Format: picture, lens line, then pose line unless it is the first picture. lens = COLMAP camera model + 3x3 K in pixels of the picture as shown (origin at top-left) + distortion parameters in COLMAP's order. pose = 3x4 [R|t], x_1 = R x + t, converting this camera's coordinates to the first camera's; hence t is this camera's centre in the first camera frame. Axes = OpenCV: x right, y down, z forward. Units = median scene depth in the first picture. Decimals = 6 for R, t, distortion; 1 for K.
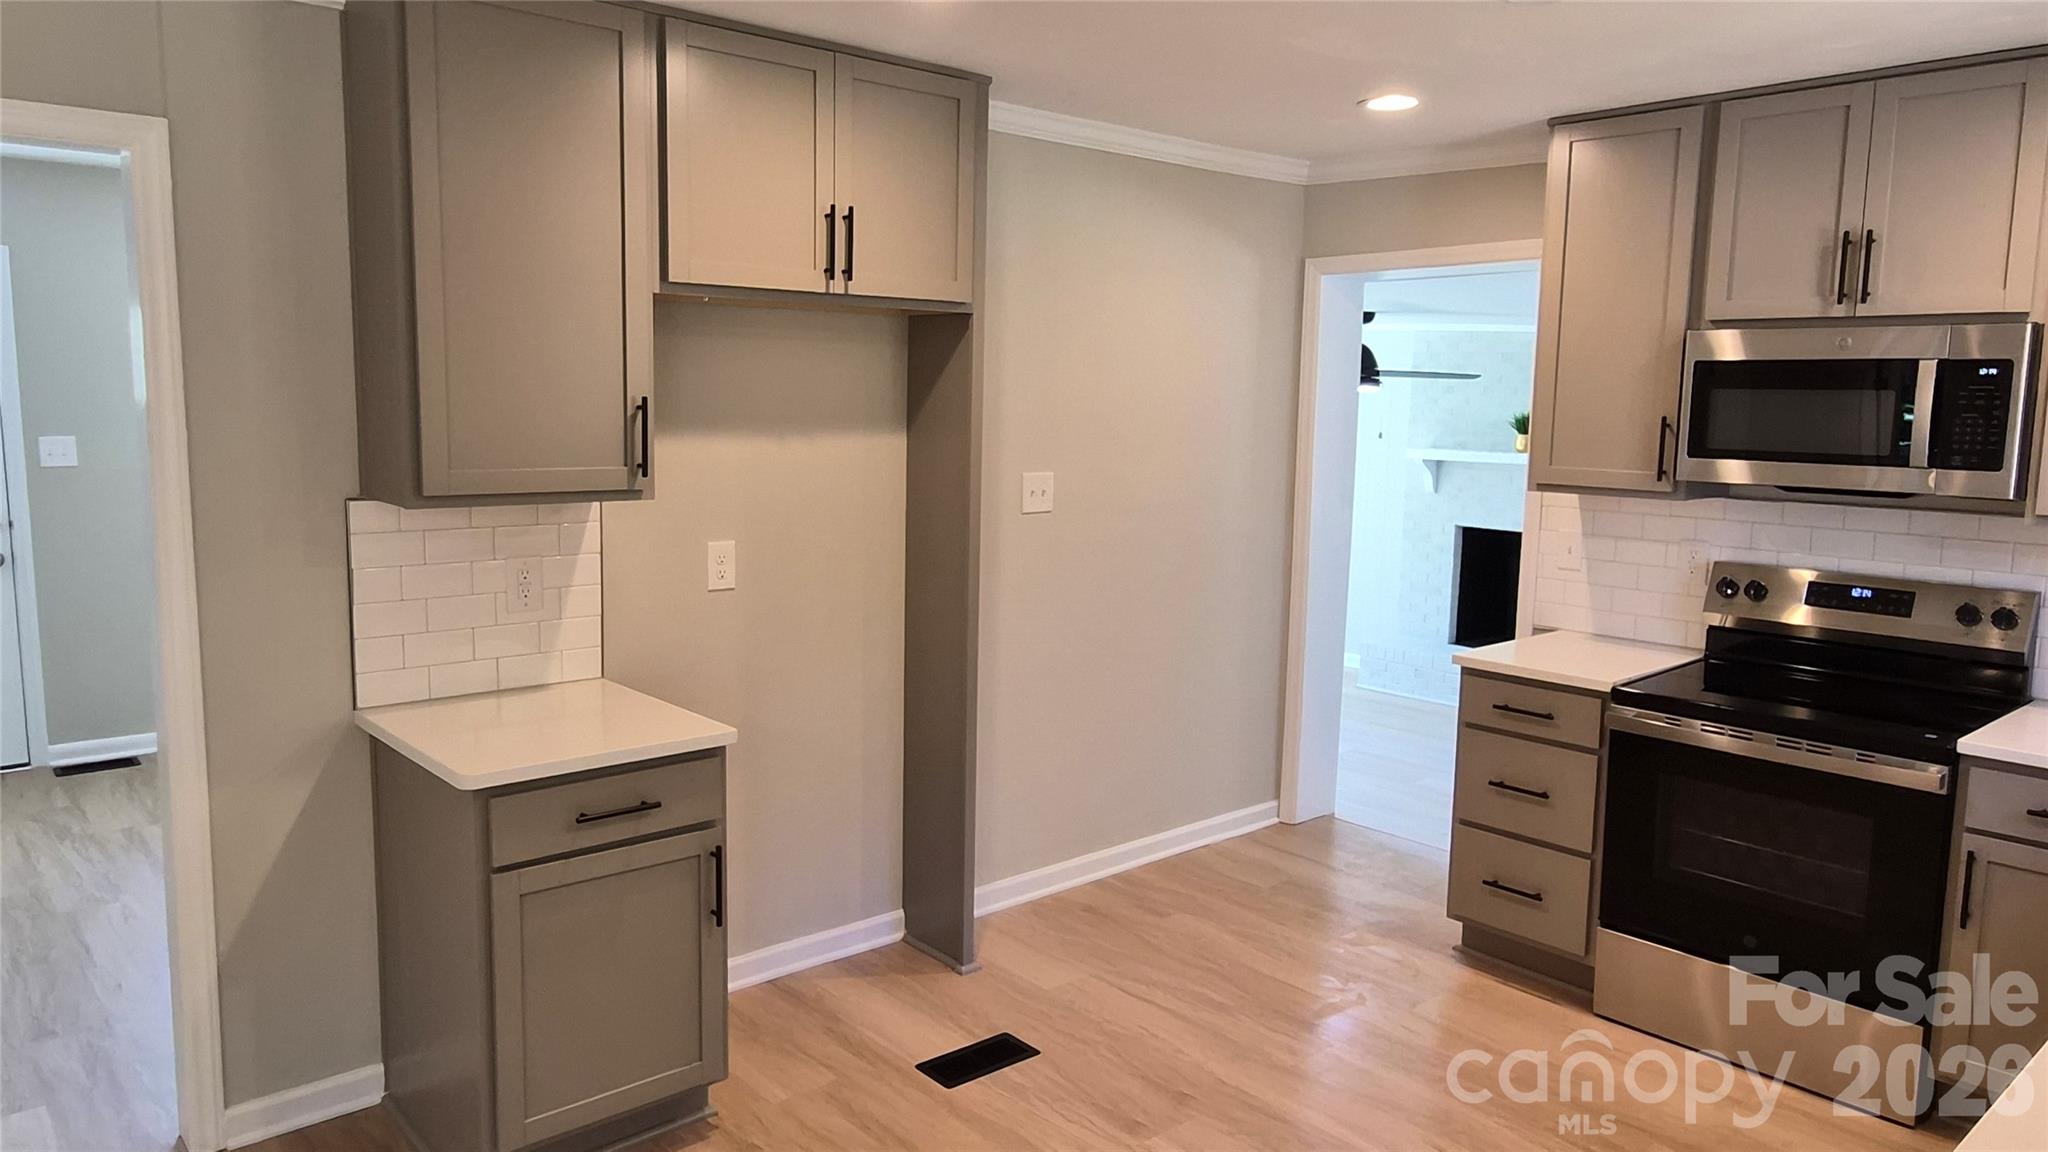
lens RADIAL K [[1369.2, 0, 1031.1], [0, 1369.2, 565.9], [0, 0, 1]] dist [0.003856, 0.003244]
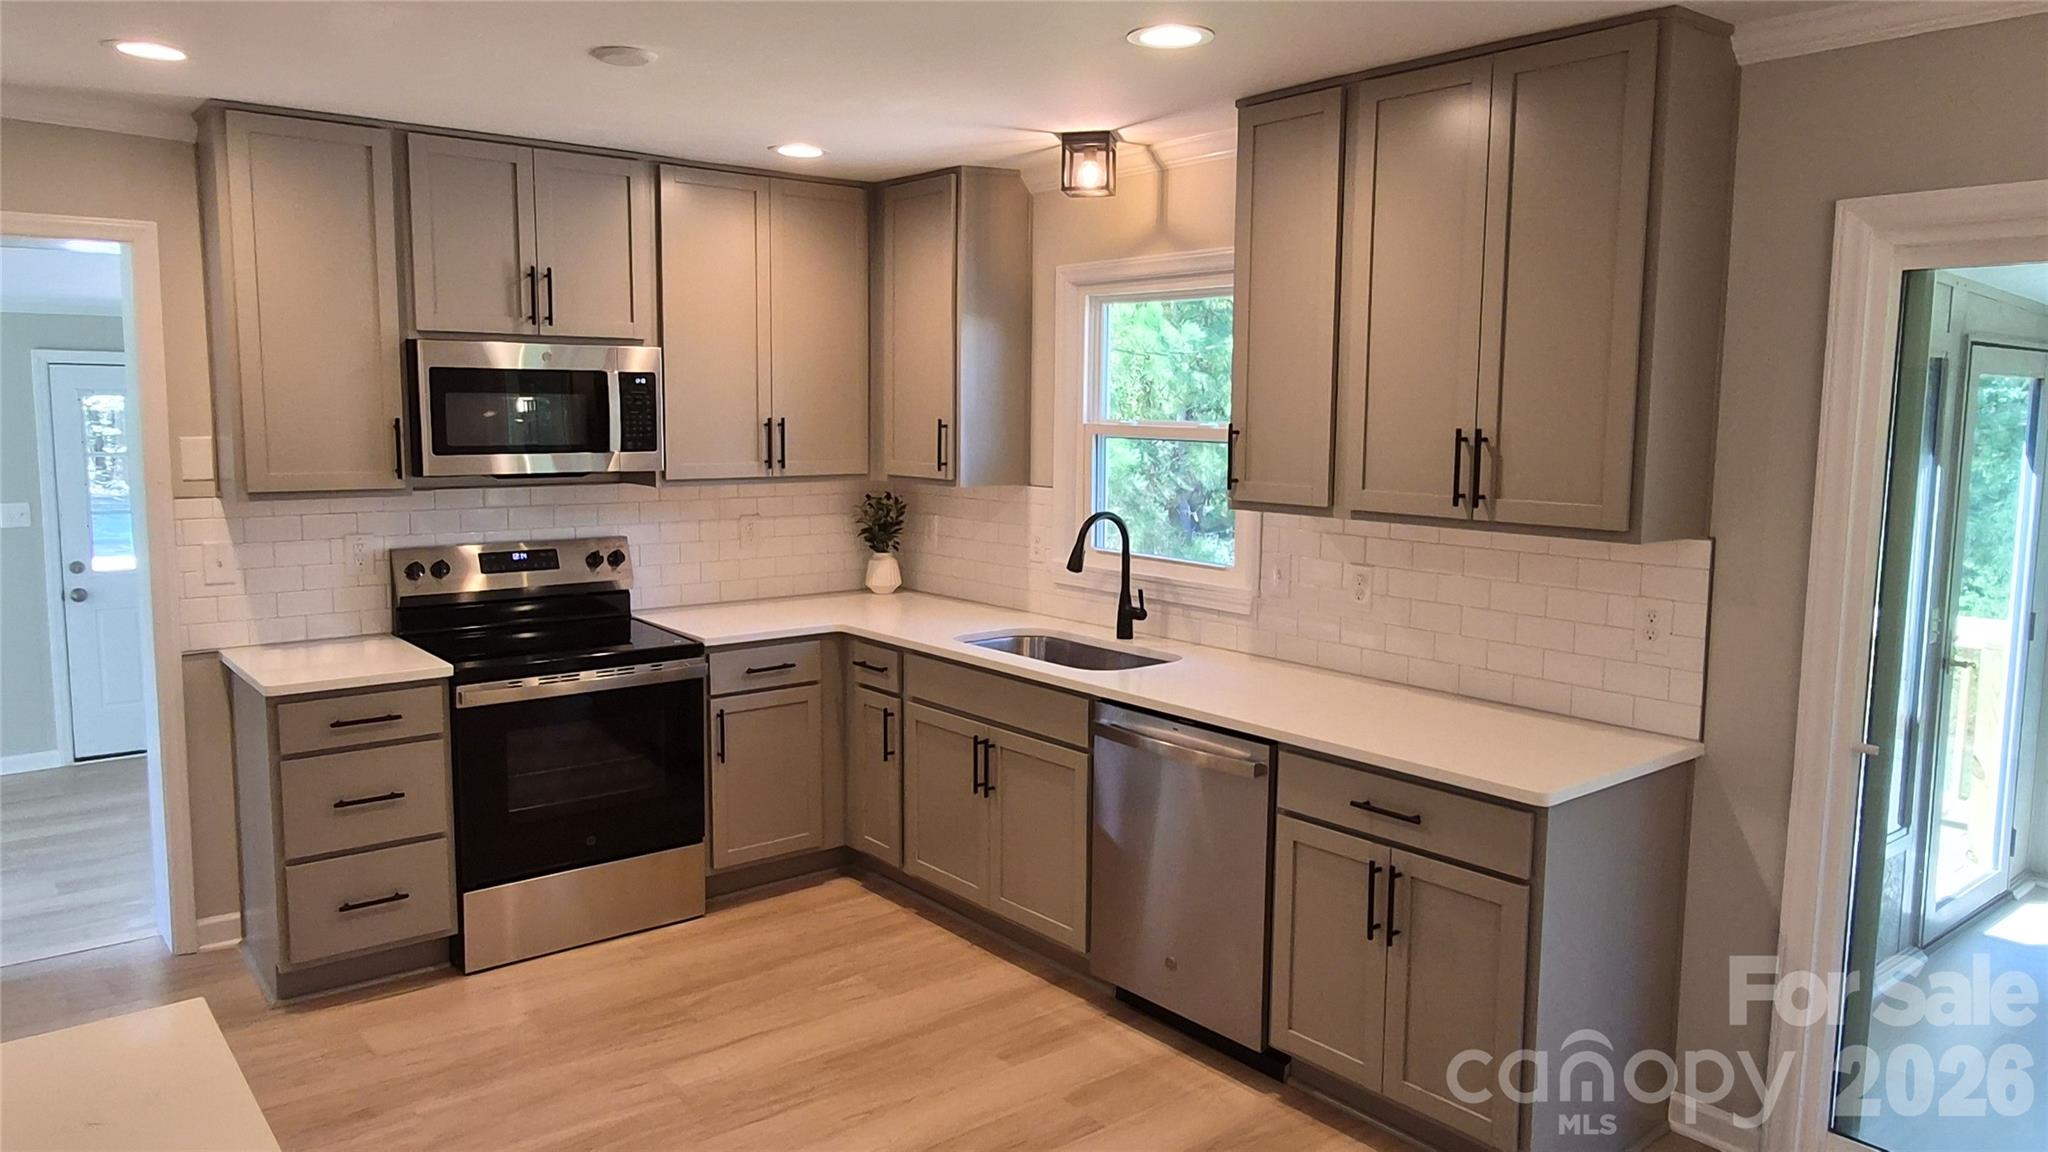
lens RADIAL K [[1369.2, 0, 1019.2], [0, 1369.2, 556.6], [0, 0, 1]] dist [0.003856, 0.003244]
pose [[0.048280, -0.126340, 0.990811, -0.572888], [0.117838, 0.985761, 0.119954, -0.072042], [-0.991858, 0.110964, 0.062480, 0.454511]]
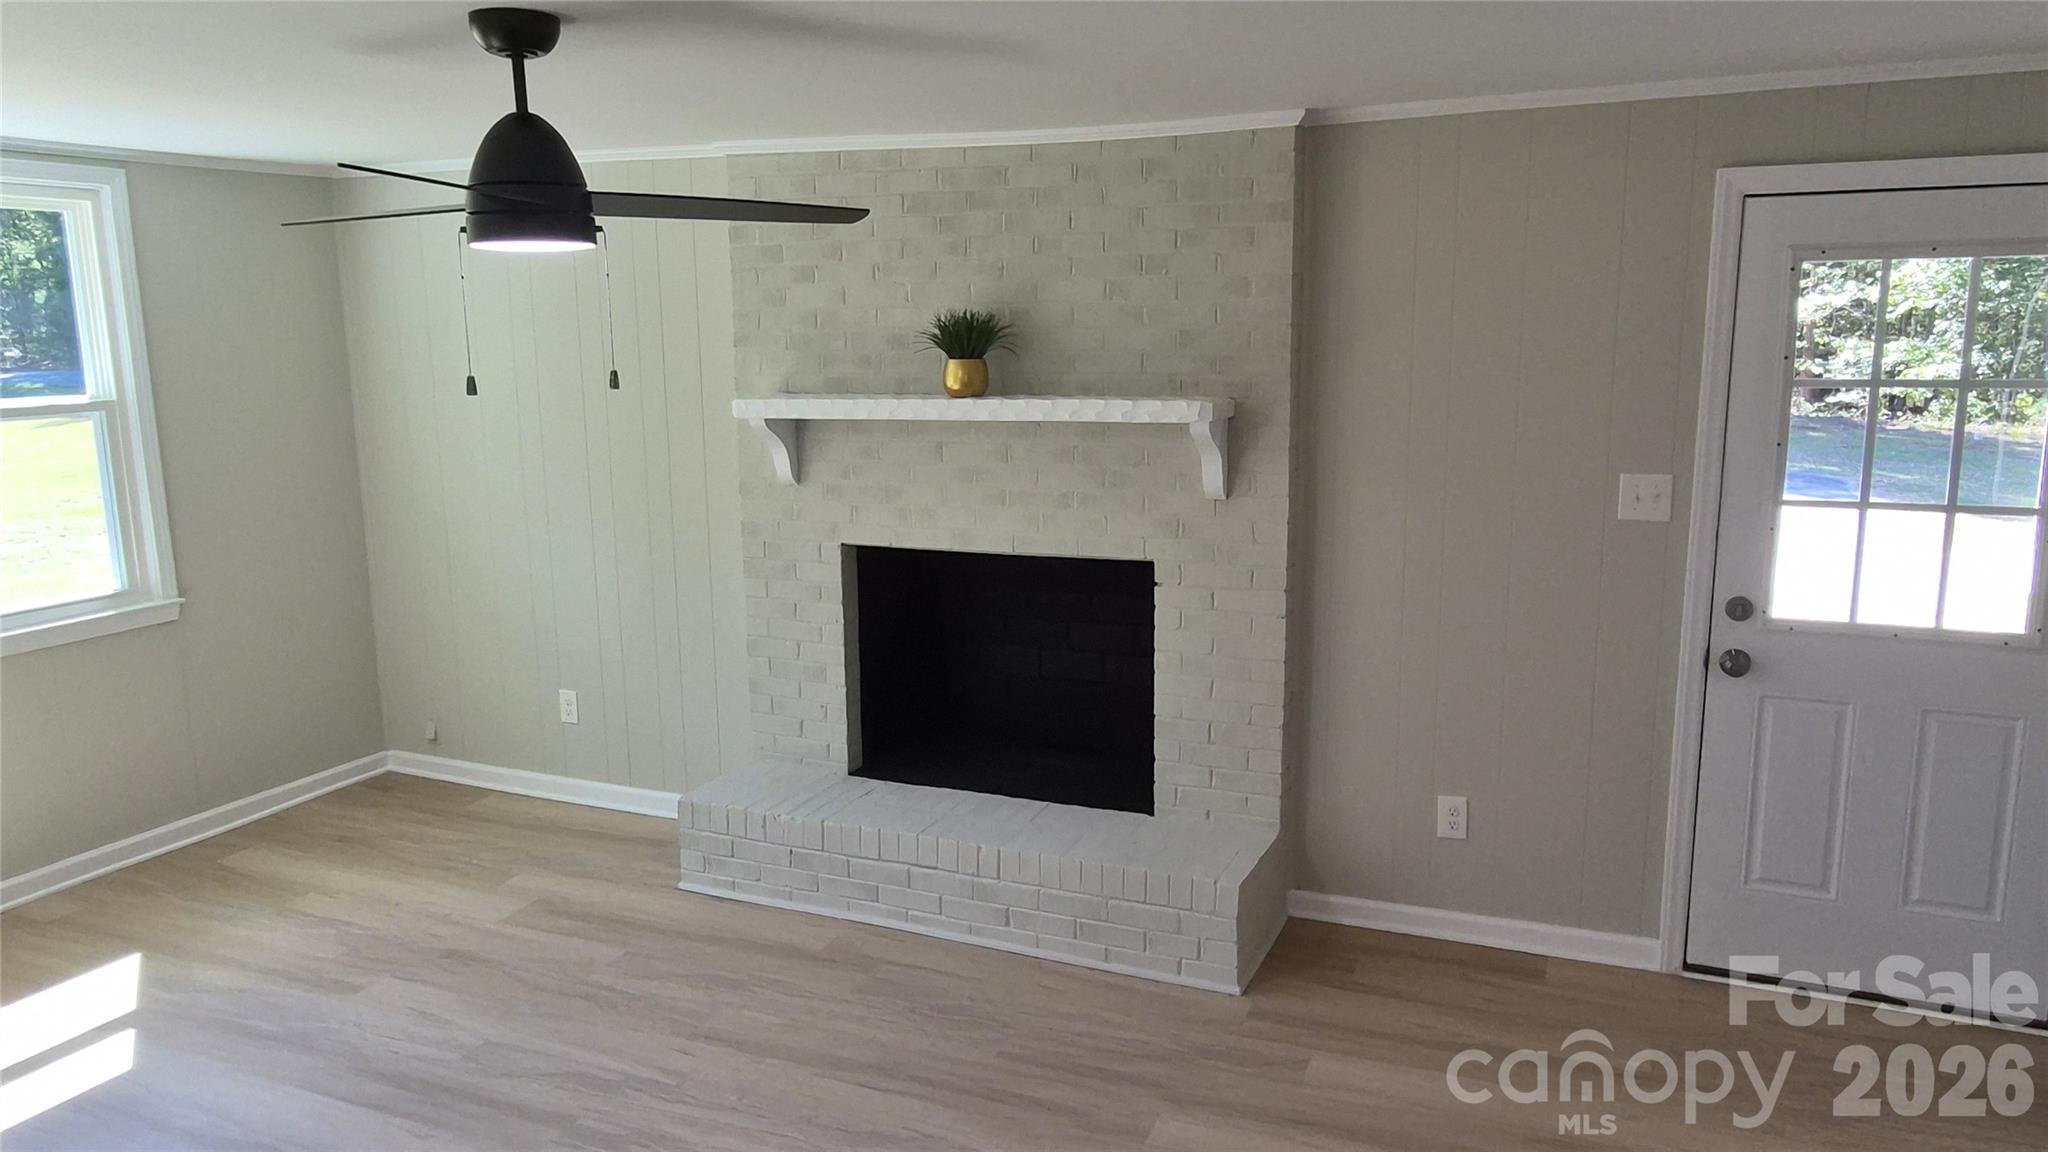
lens RADIAL K [[1369.2, 0, 1009.4], [0, 1369.2, 564.2], [0, 0, 1]] dist [0.003856, 0.003244]
pose [[0.910729, -0.100820, 0.400510, 0.375233], [0.080988, 0.994515, 0.066187, -0.117574], [-0.404986, -0.027842, 0.913899, 1.181766]]
